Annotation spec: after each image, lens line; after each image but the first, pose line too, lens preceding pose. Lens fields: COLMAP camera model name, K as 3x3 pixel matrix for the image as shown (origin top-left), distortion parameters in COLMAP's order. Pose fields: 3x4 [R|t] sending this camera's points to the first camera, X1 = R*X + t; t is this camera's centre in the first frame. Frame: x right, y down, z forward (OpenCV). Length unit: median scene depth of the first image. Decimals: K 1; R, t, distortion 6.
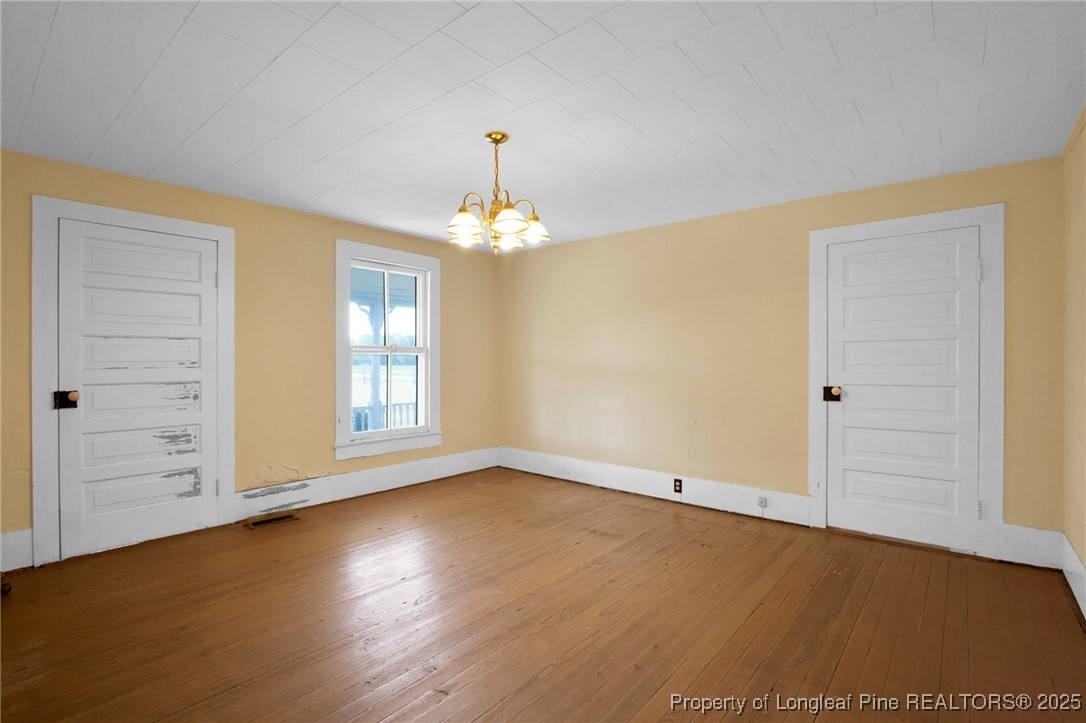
lens RADIAL K [[502.8, 0, 543.8], [0, 502.8, 363.8], [0, 0, 1]] dist [-0.028262, 0.002957]
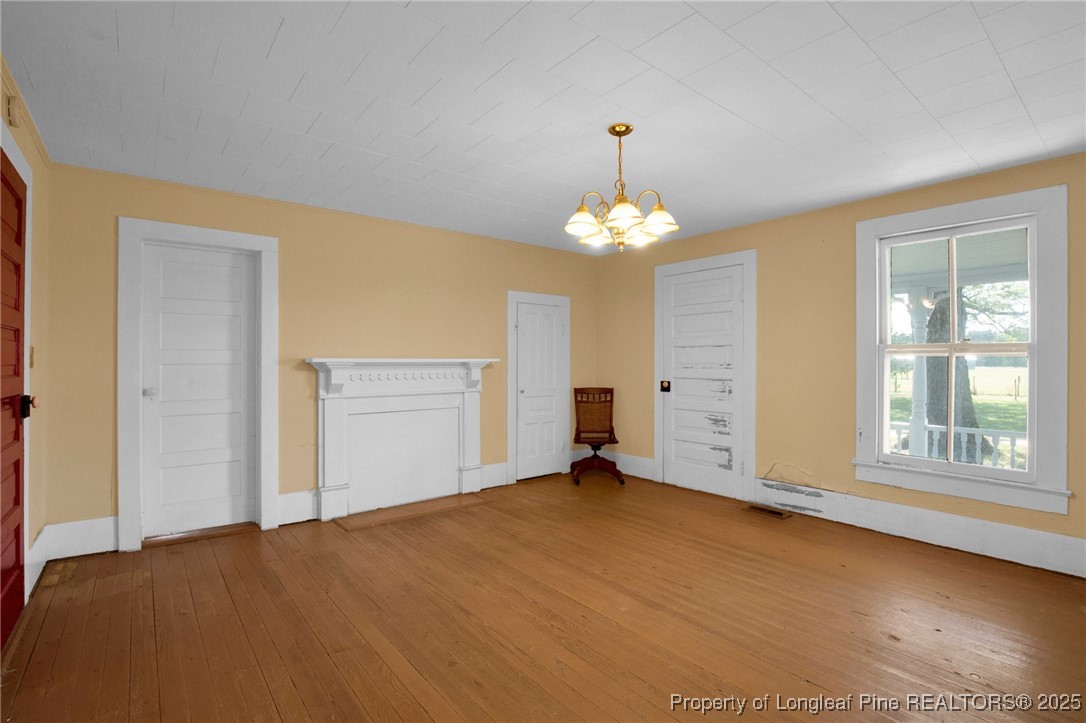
lens RADIAL K [[502.8, 0, 540.4], [0, 502.8, 362.1], [0, 0, 1]] dist [-0.028262, 0.002957]
pose [[-0.185030, -0.001293, -0.982732, 0.649481], [-0.011128, 0.999938, 0.000779, -0.004479], [0.982670, 0.011080, -0.185032, 0.764398]]
